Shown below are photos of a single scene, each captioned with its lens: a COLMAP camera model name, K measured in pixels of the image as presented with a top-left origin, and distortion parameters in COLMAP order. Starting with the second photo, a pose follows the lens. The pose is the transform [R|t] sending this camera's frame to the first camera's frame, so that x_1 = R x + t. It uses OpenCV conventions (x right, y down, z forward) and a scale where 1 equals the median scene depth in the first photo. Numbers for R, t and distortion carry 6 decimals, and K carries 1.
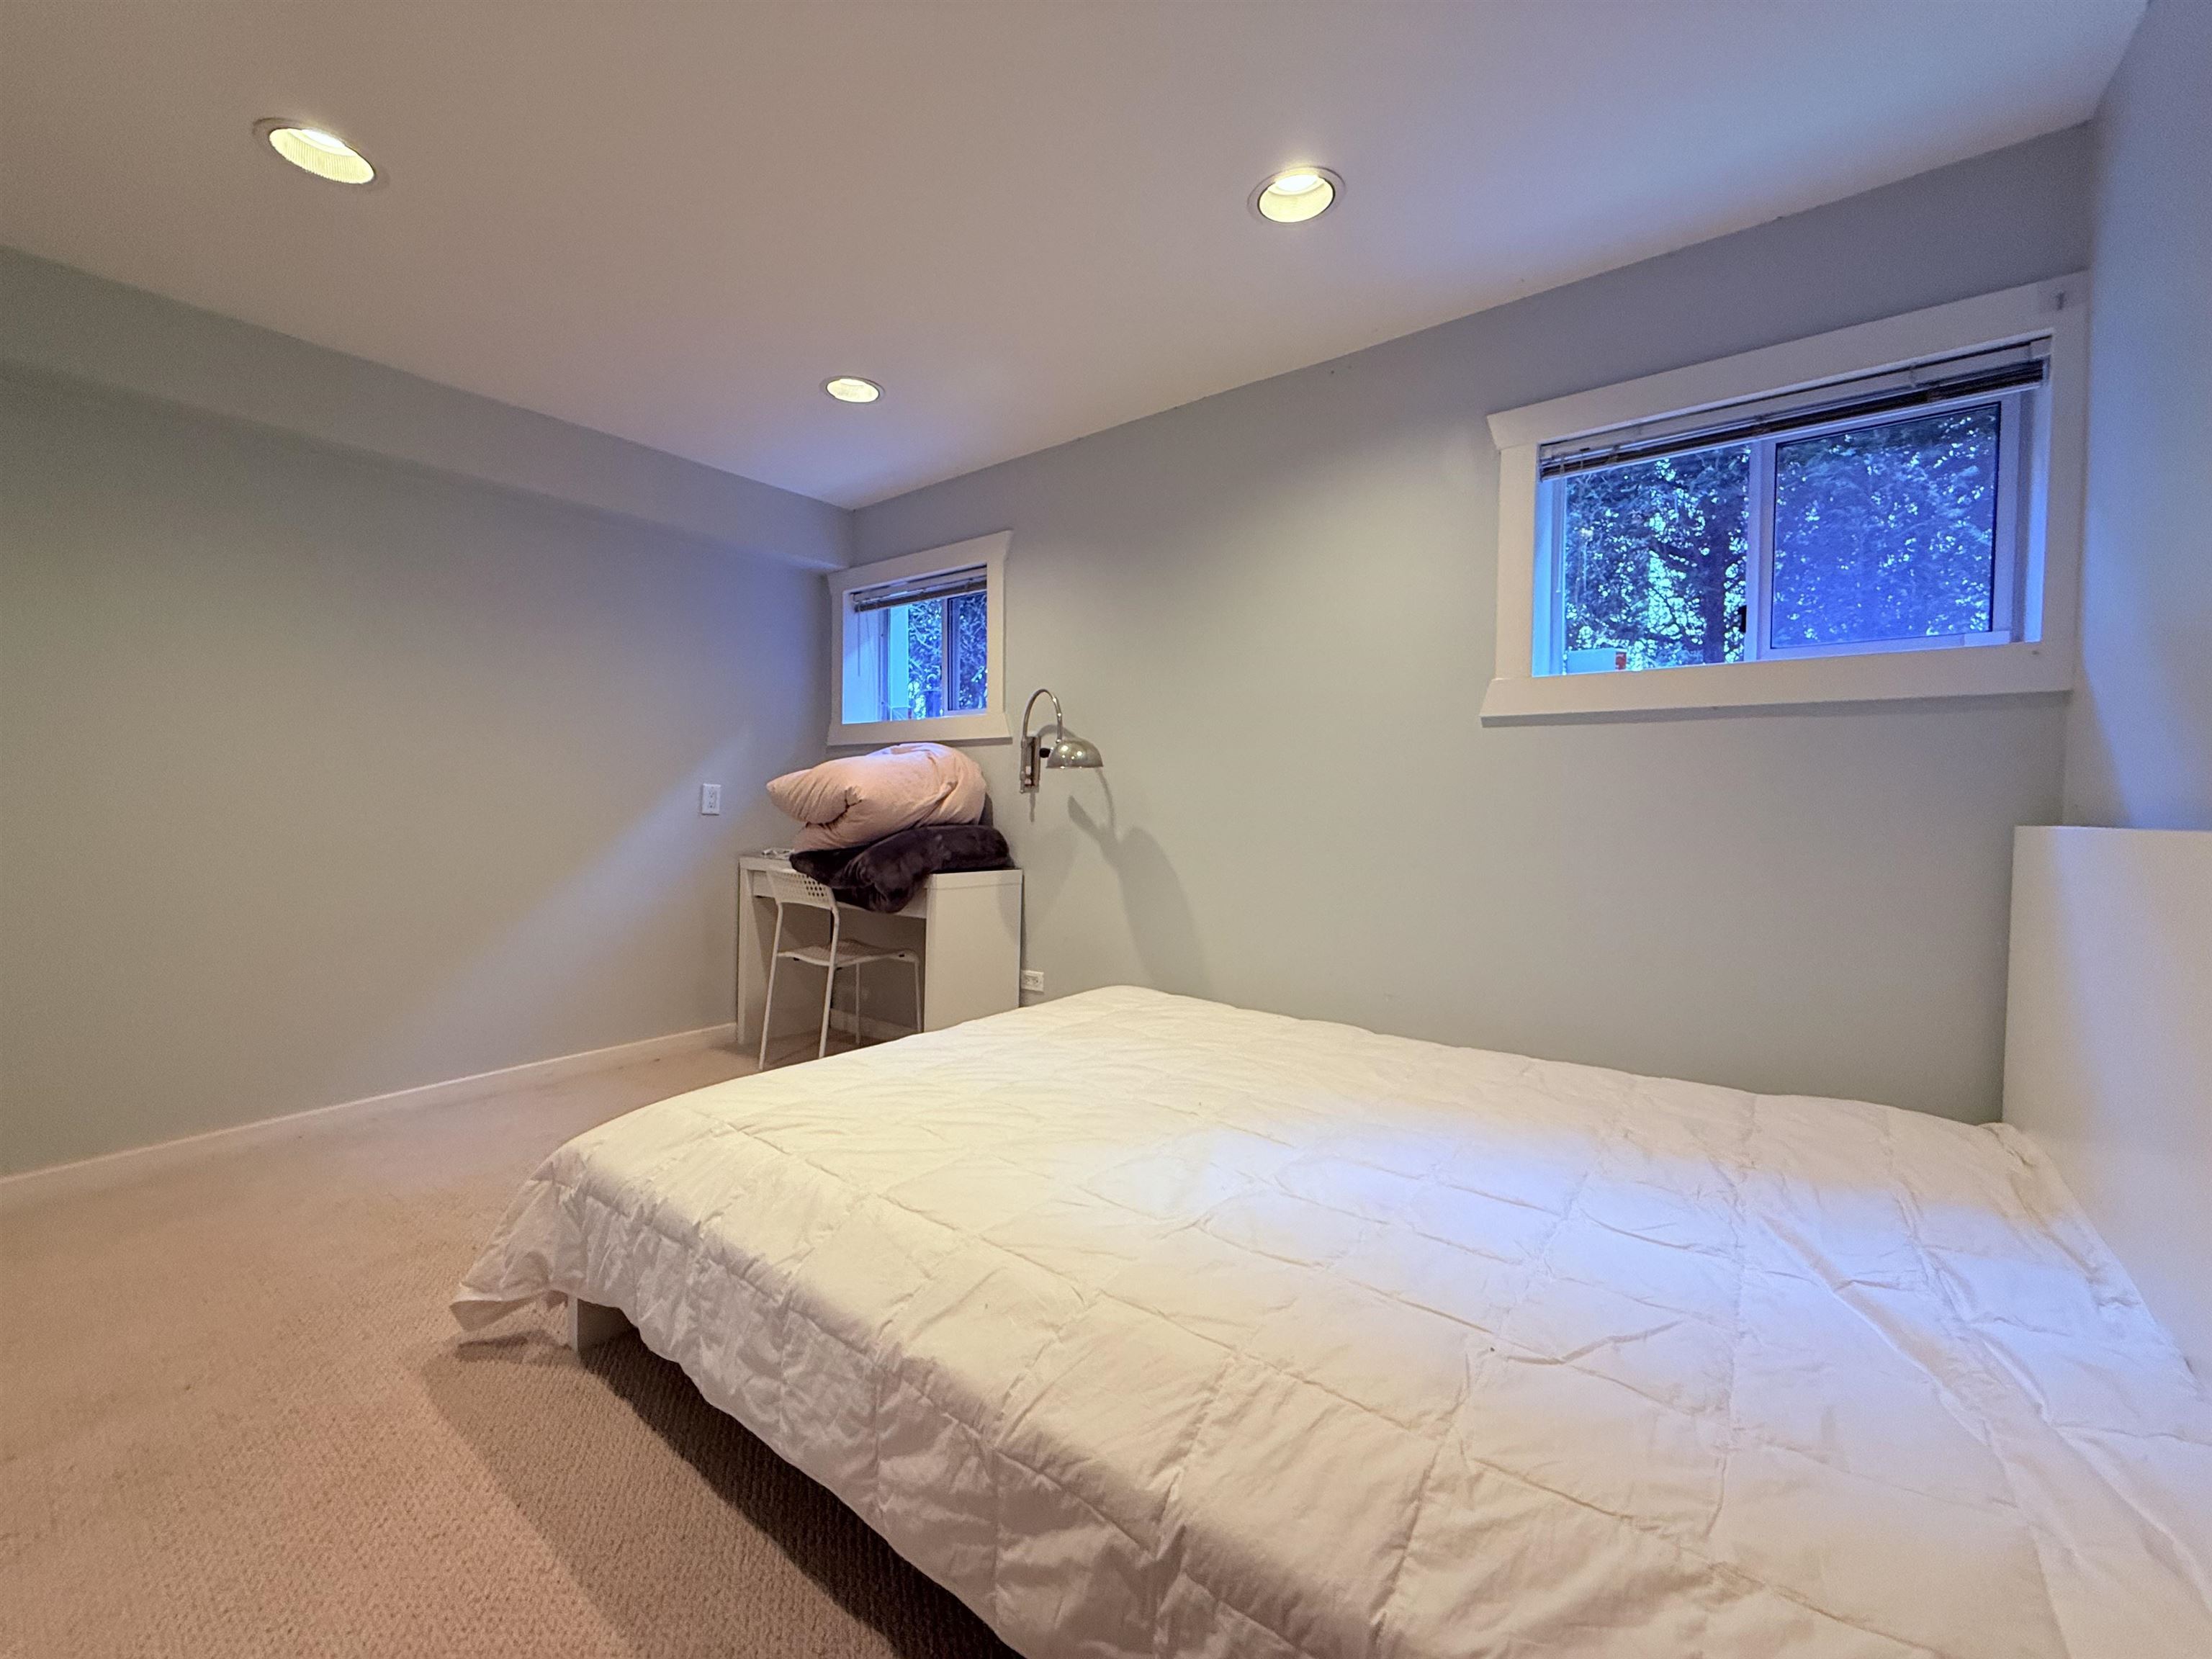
lens RADIAL K [[879.7, 0, 1092.6], [0, 879.7, 818.8], [0, 0, 1]] dist [0.000111, -0.000157]
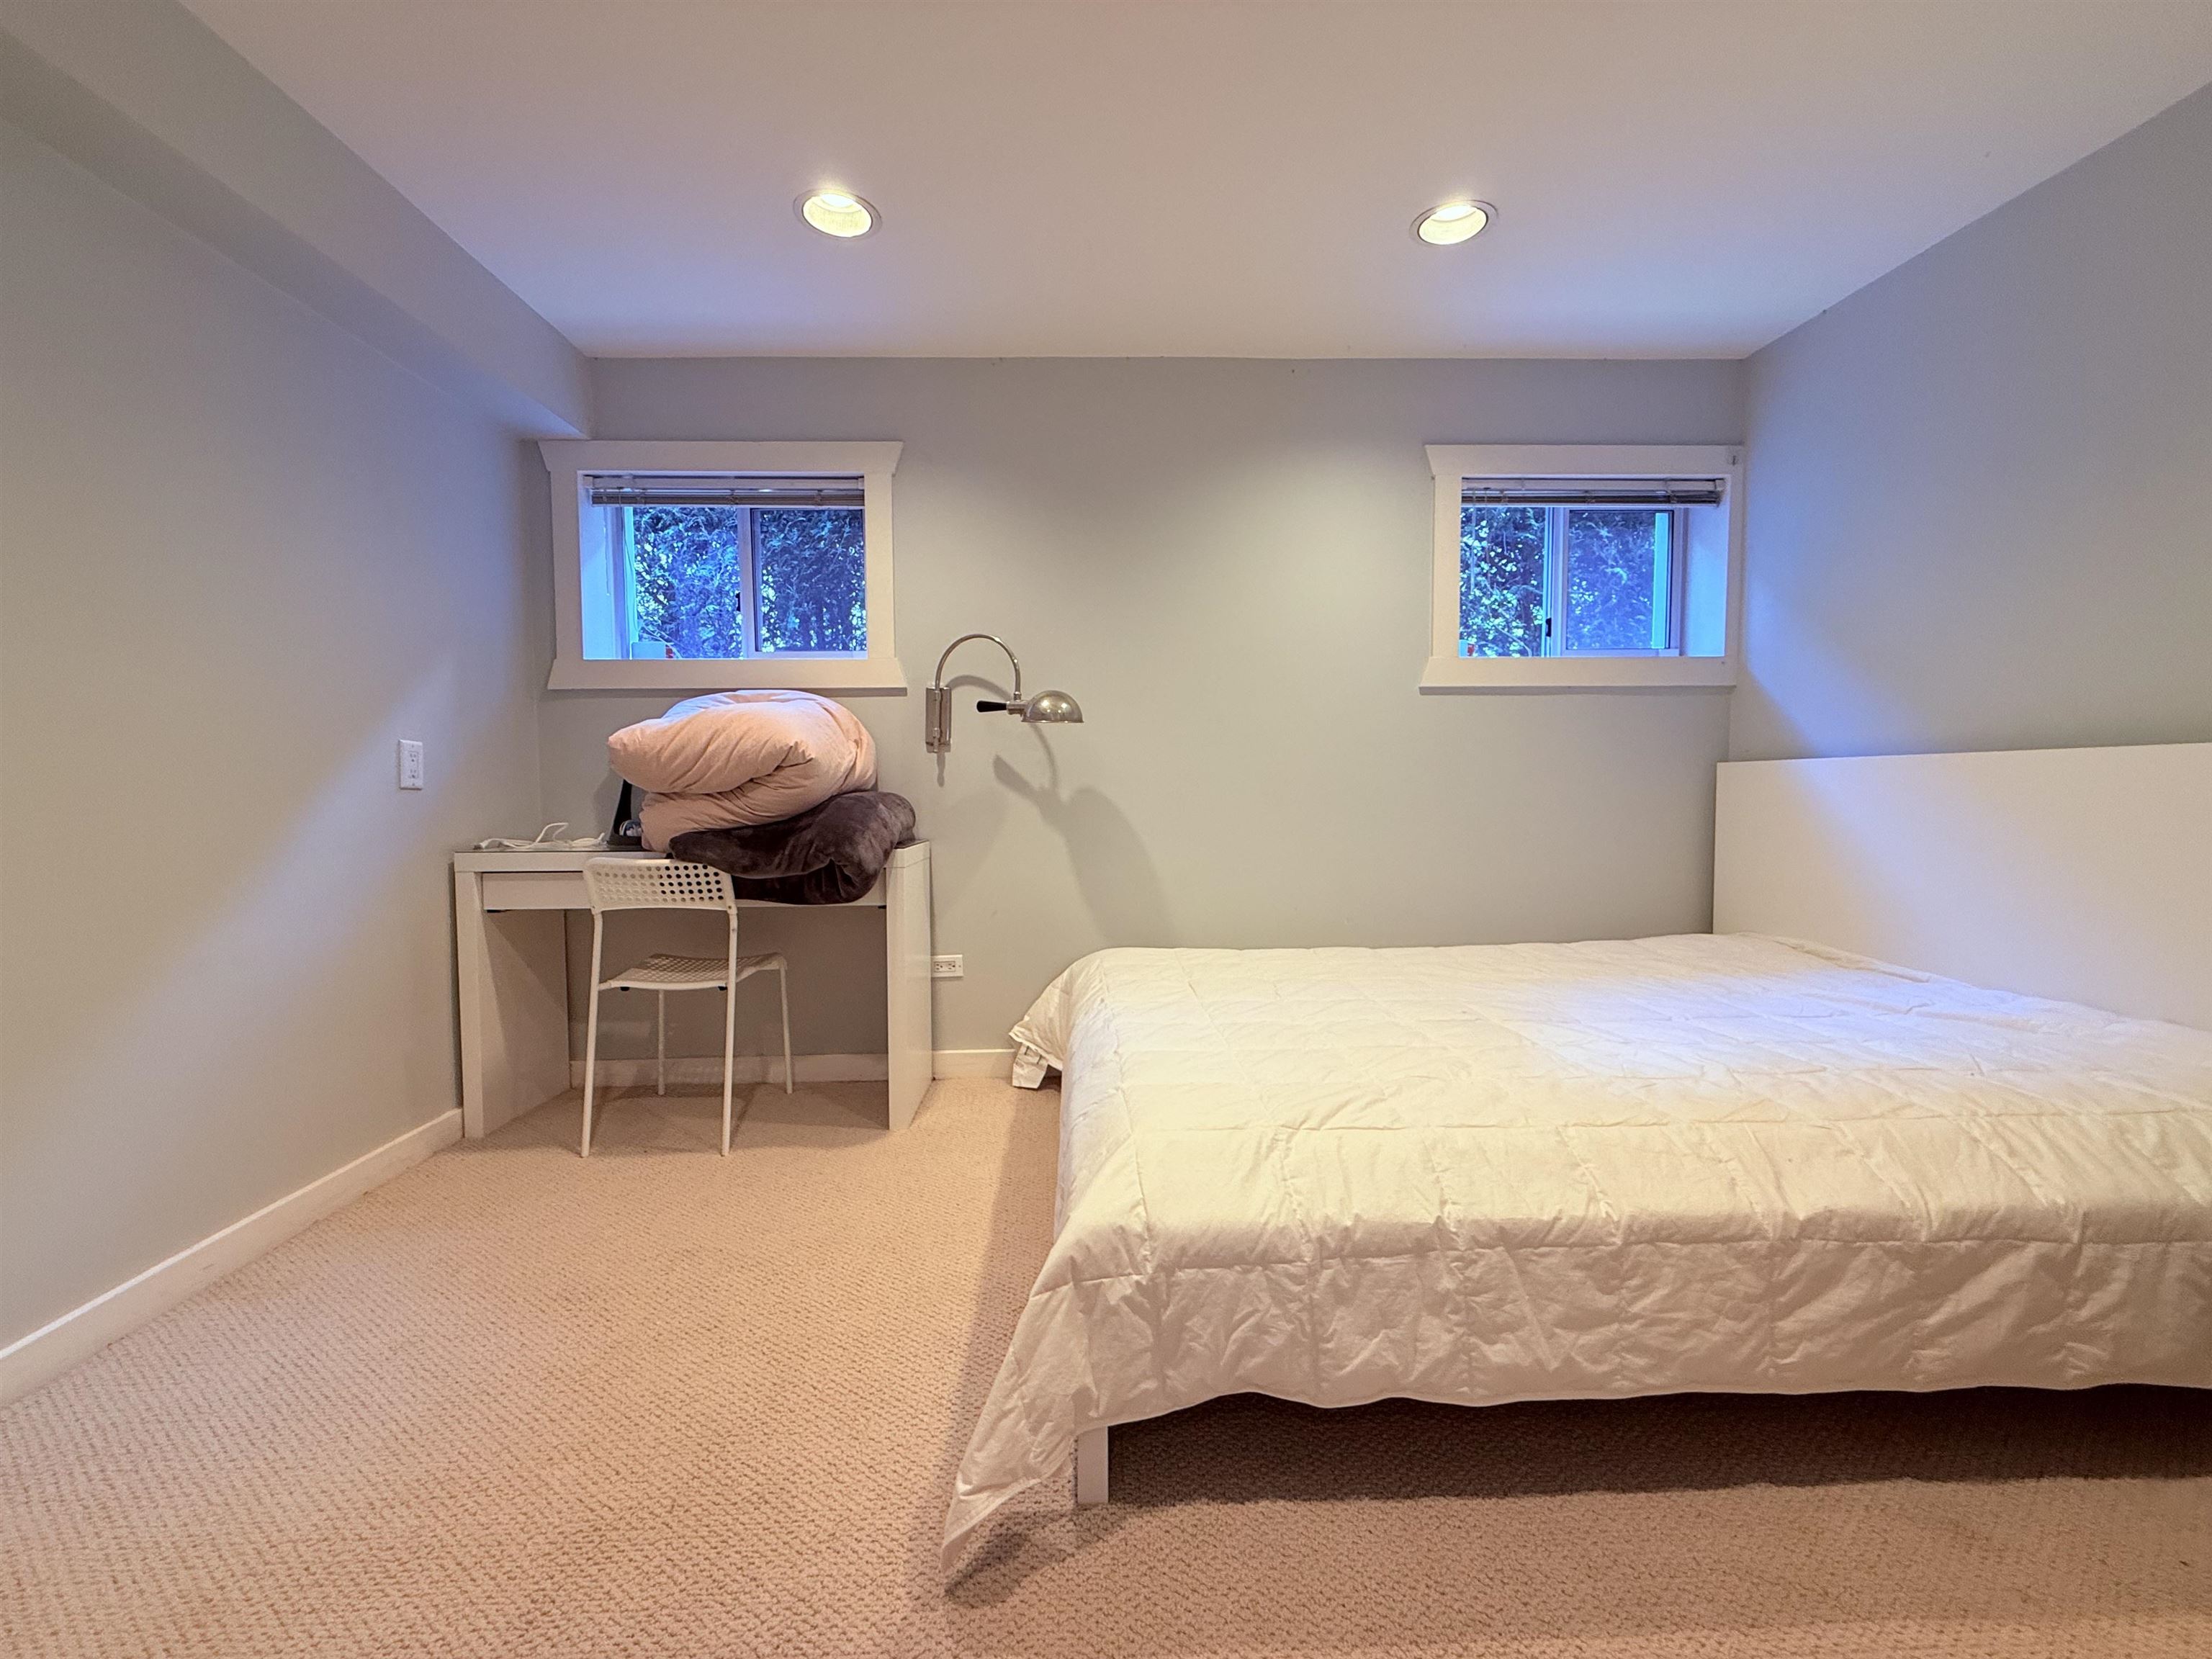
lens RADIAL K [[879.7, 0, 1099.2], [0, 879.7, 821.6], [0, 0, 1]] dist [0.000111, -0.000157]
pose [[0.771333, -0.047683, 0.634643, -0.581879], [0.030425, 0.998812, 0.038067, 0.012182], [-0.635704, -0.010054, 0.771867, 0.258066]]
